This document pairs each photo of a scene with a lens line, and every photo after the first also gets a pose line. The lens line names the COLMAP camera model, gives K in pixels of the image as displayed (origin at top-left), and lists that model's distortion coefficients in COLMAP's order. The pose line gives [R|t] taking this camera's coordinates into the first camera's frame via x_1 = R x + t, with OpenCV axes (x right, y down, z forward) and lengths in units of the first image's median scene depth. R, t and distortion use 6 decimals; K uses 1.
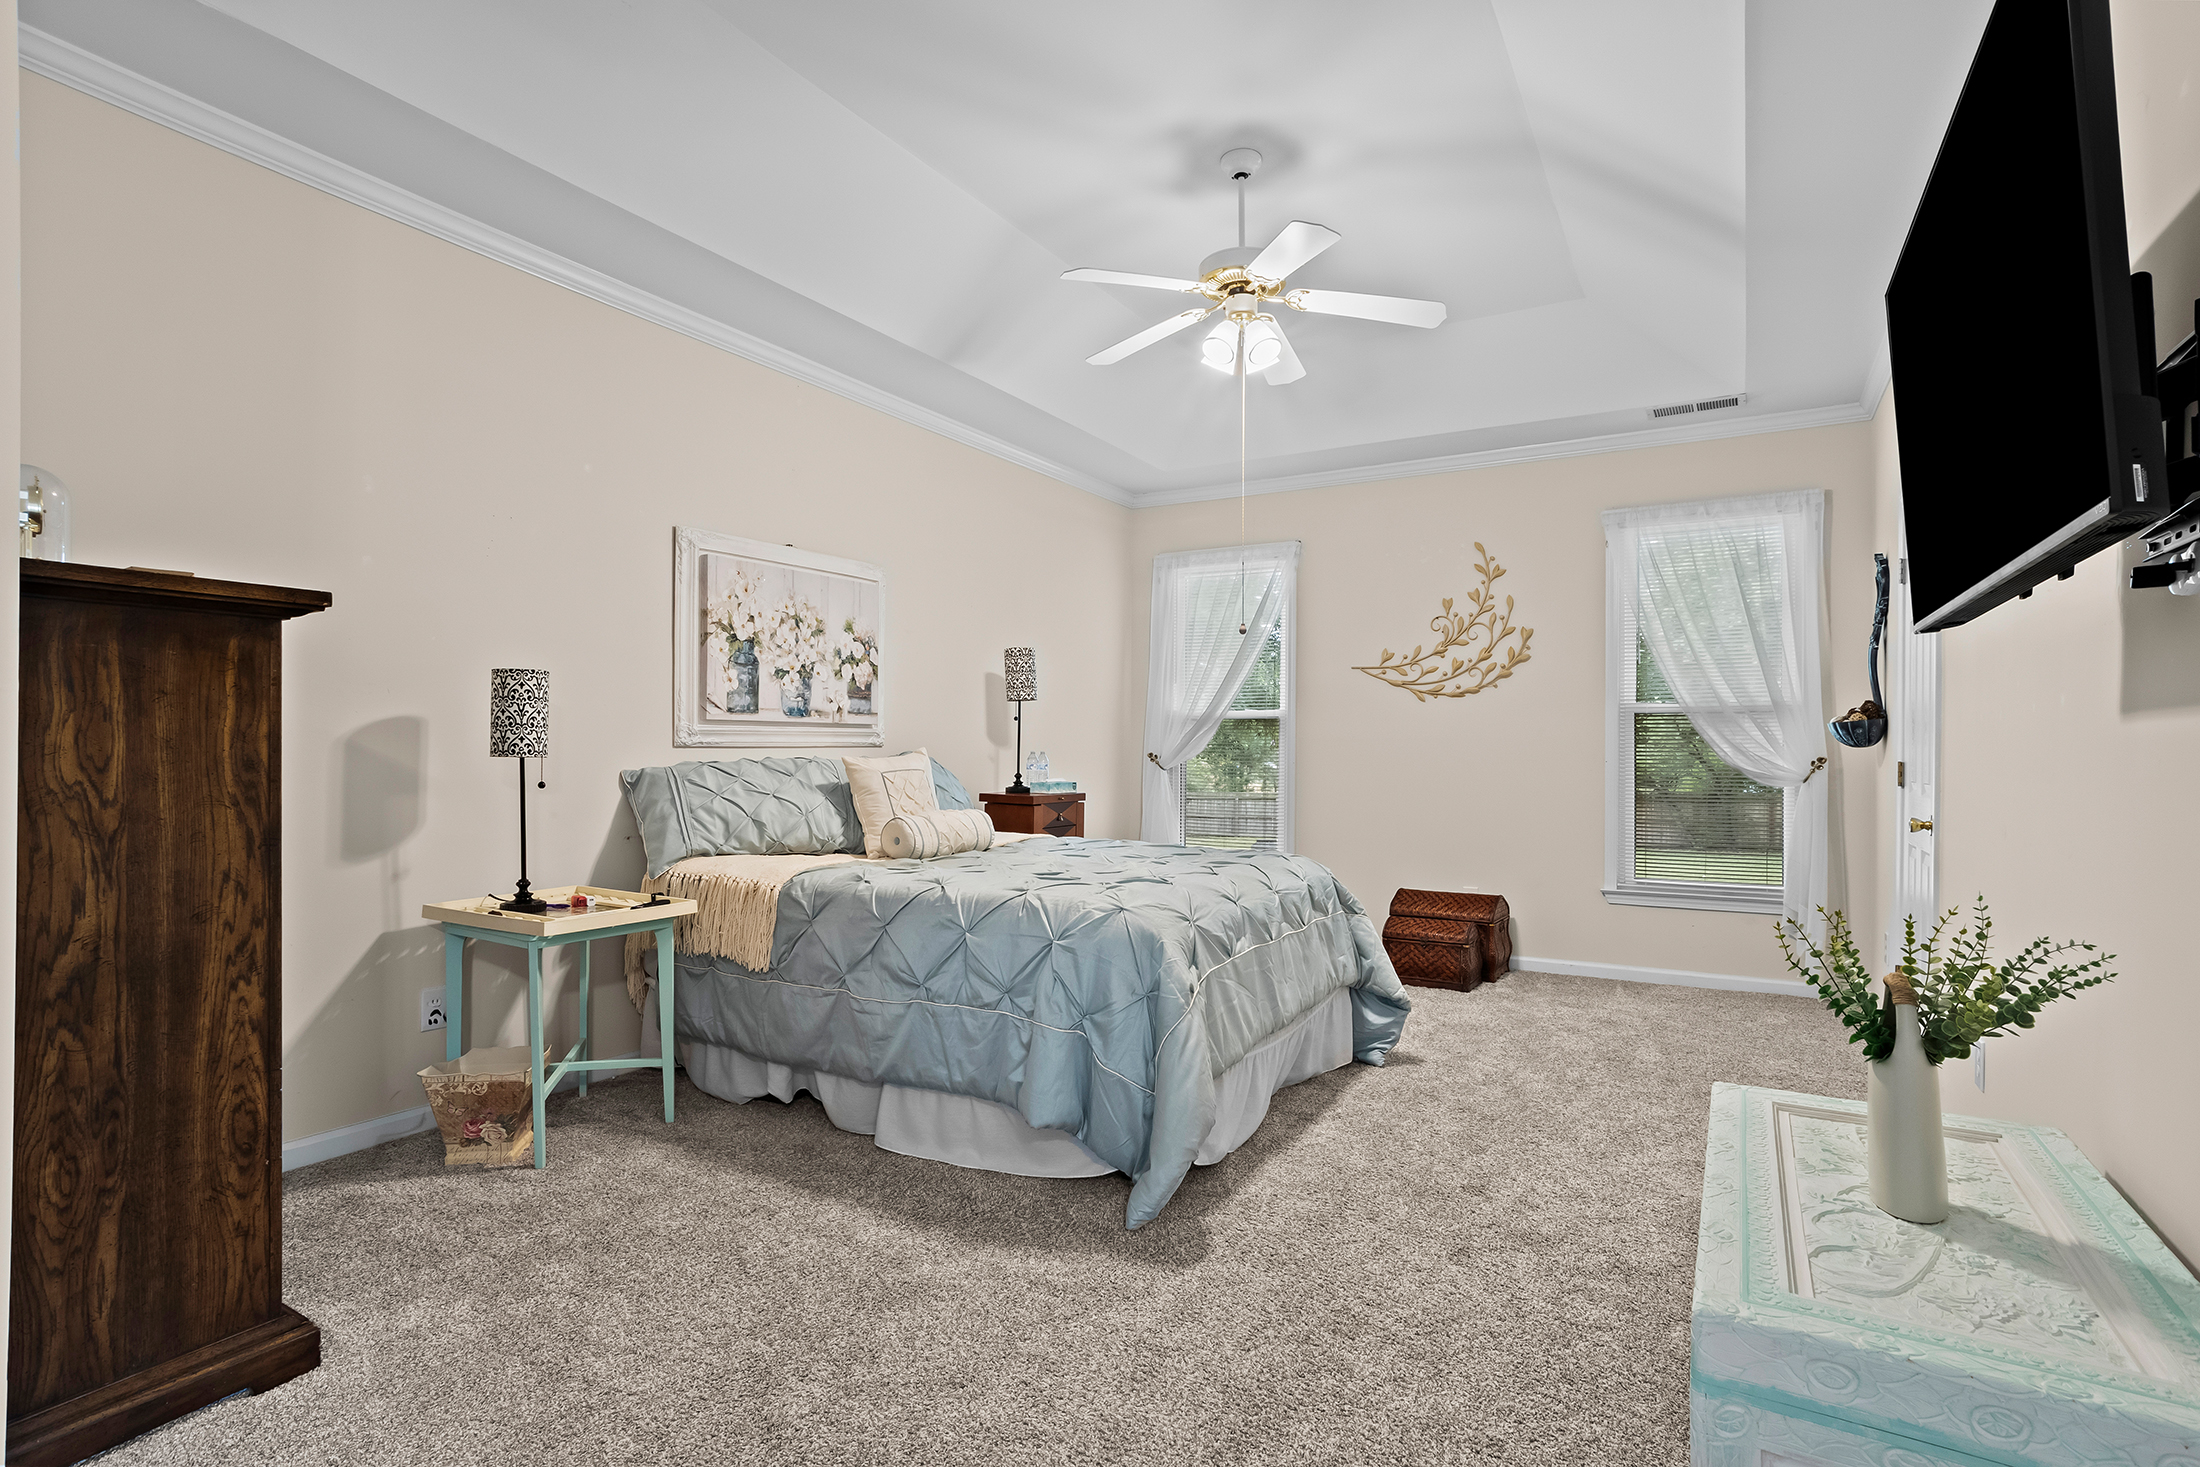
lens RADIAL K [[1057.2, 0, 1105.9], [0, 1057.2, 753.6], [0, 0, 1]] dist [-0.052957, 0.031284]
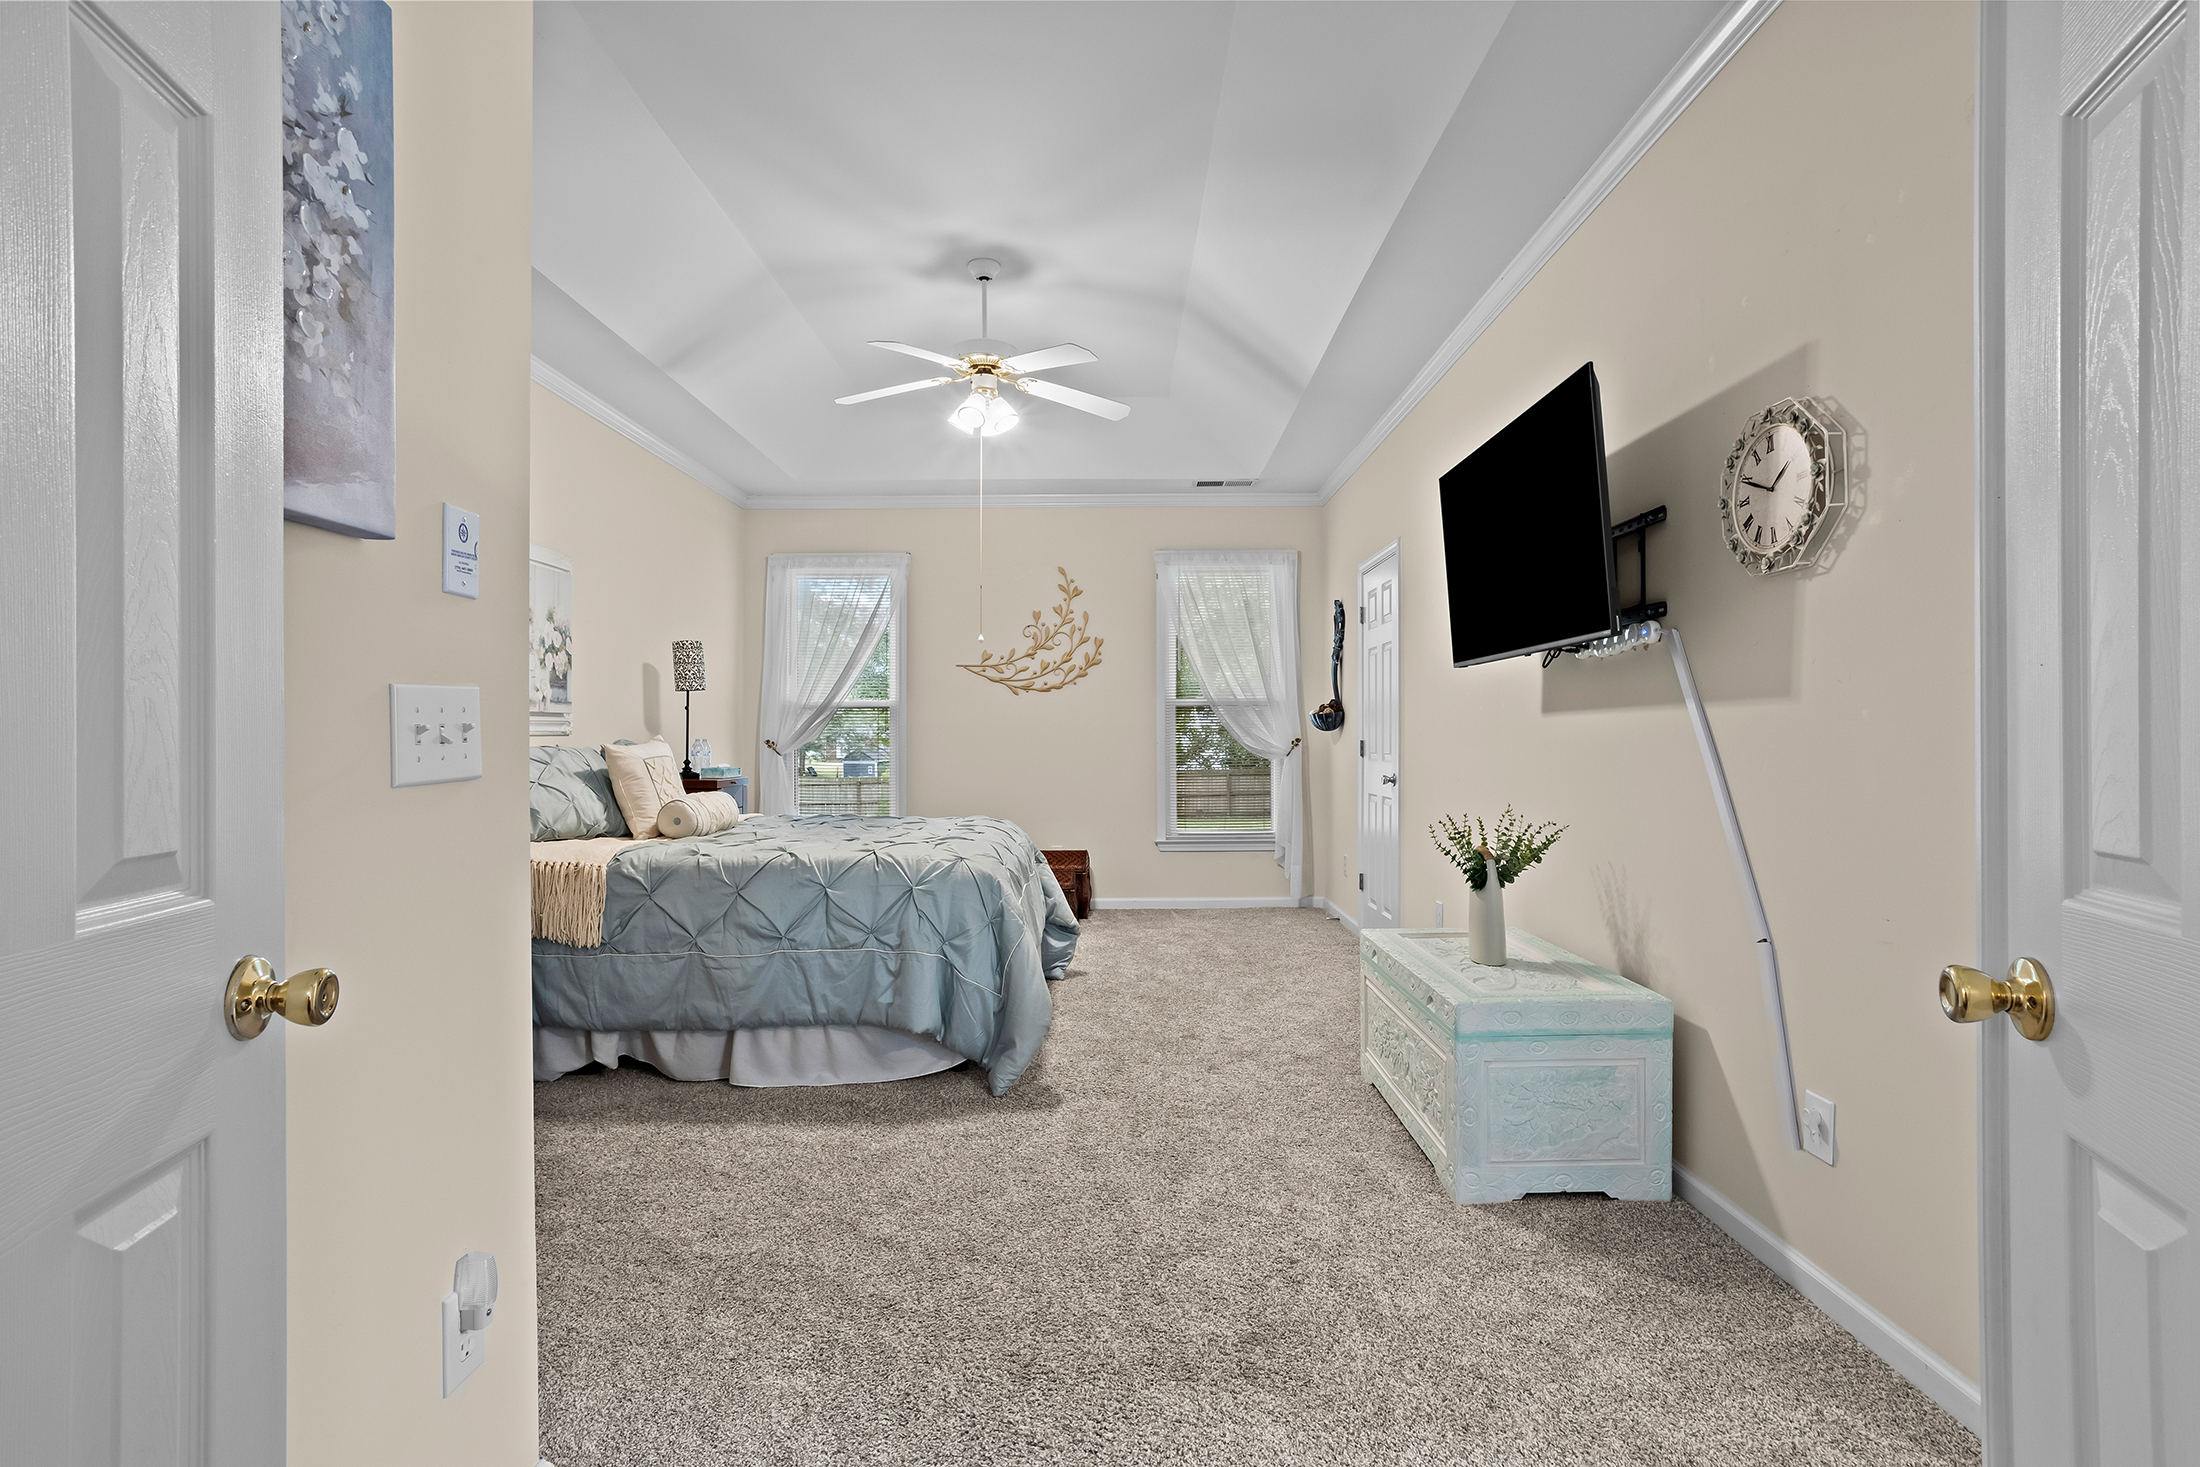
lens RADIAL K [[1043.8, 0, 1106.0], [0, 1043.8, 744.3], [0, 0, 1]] dist [-0.049789, 0.000126]
pose [[0.862958, -0.011425, 0.505147, -0.380288], [0.009813, 0.999935, 0.005851, 0.001827], [-0.505180, -0.000092, 0.863014, -0.150280]]
